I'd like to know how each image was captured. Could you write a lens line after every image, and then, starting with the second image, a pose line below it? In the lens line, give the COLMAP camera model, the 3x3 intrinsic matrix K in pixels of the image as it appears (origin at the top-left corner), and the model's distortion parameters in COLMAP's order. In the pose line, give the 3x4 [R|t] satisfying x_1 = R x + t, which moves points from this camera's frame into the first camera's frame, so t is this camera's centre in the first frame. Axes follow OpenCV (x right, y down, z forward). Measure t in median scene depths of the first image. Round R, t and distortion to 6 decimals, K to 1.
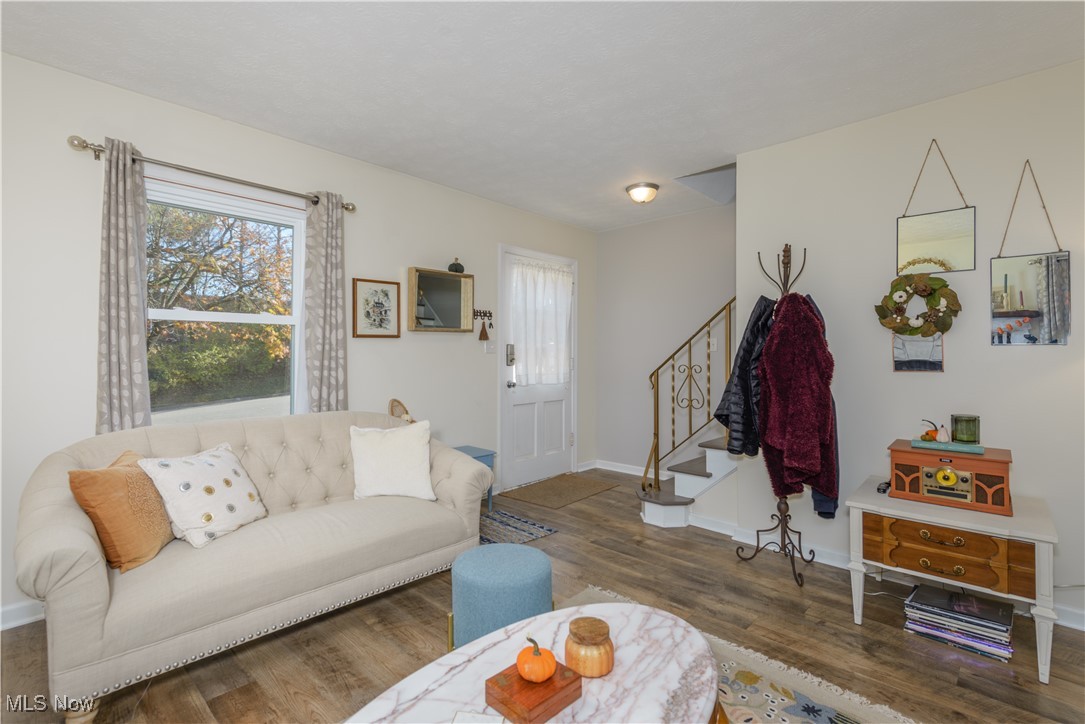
lens RADIAL K [[489.8, 0, 546.2], [0, 489.8, 347.3], [0, 0, 1]] dist [0.001923, 0.000307]
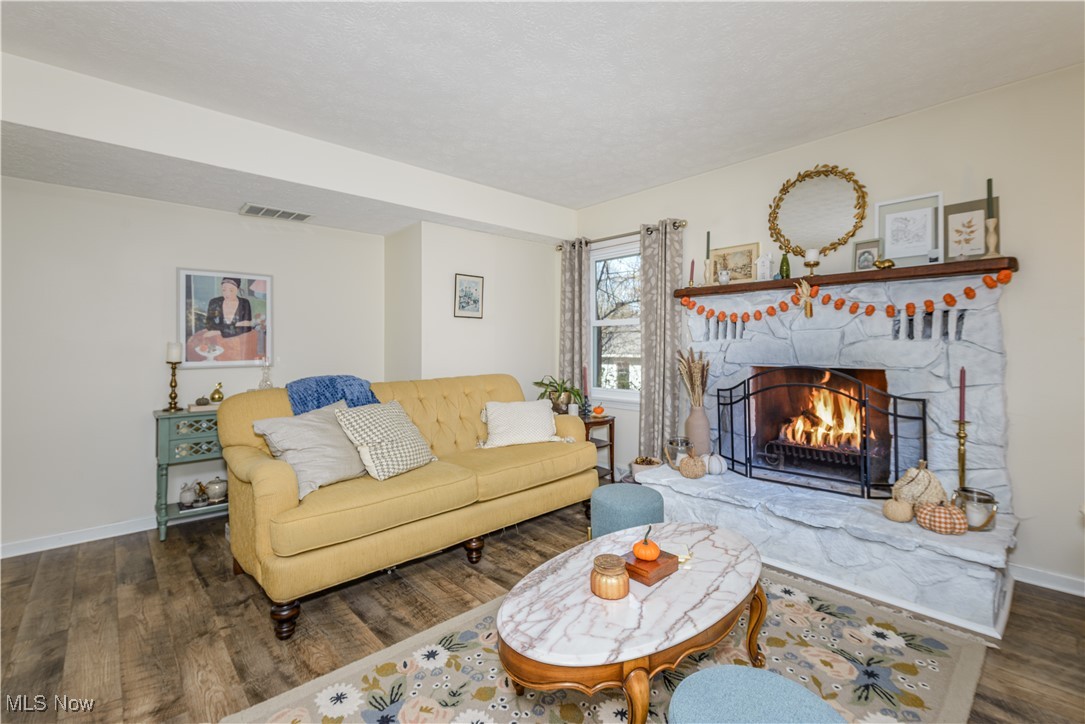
lens RADIAL K [[489.8, 0, 546.2], [0, 489.8, 347.3], [0, 0, 1]] dist [0.001923, 0.000307]
pose [[-0.997452, 0.004746, 0.071177, 0.063405], [0.003992, 0.999935, -0.010722, 0.012508], [-0.071223, -0.010410, -0.997406, 0.910544]]
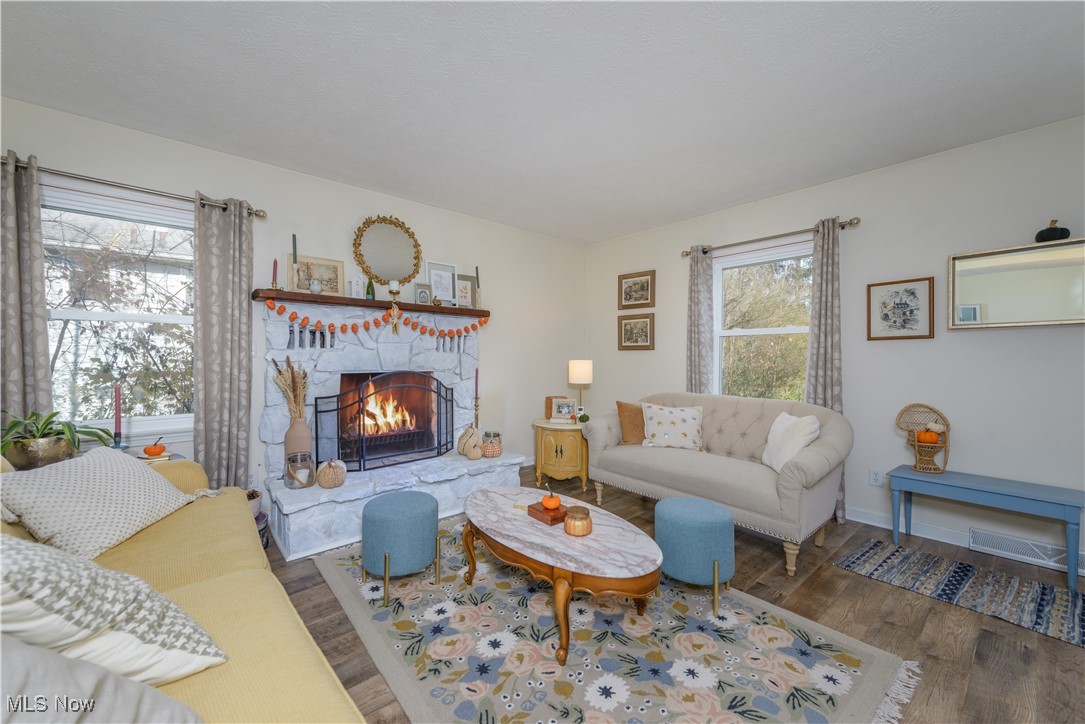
lens RADIAL K [[419.5, 0, 543.8], [0, 419.5, 370.4], [0, 0, 1]] dist [0.001469, -0.000137]
pose [[-0.090213, 0.030610, -0.995452, 0.627185], [0.010402, 0.999502, 0.029792, 0.011305], [0.995868, -0.007667, -0.090486, 0.405995]]
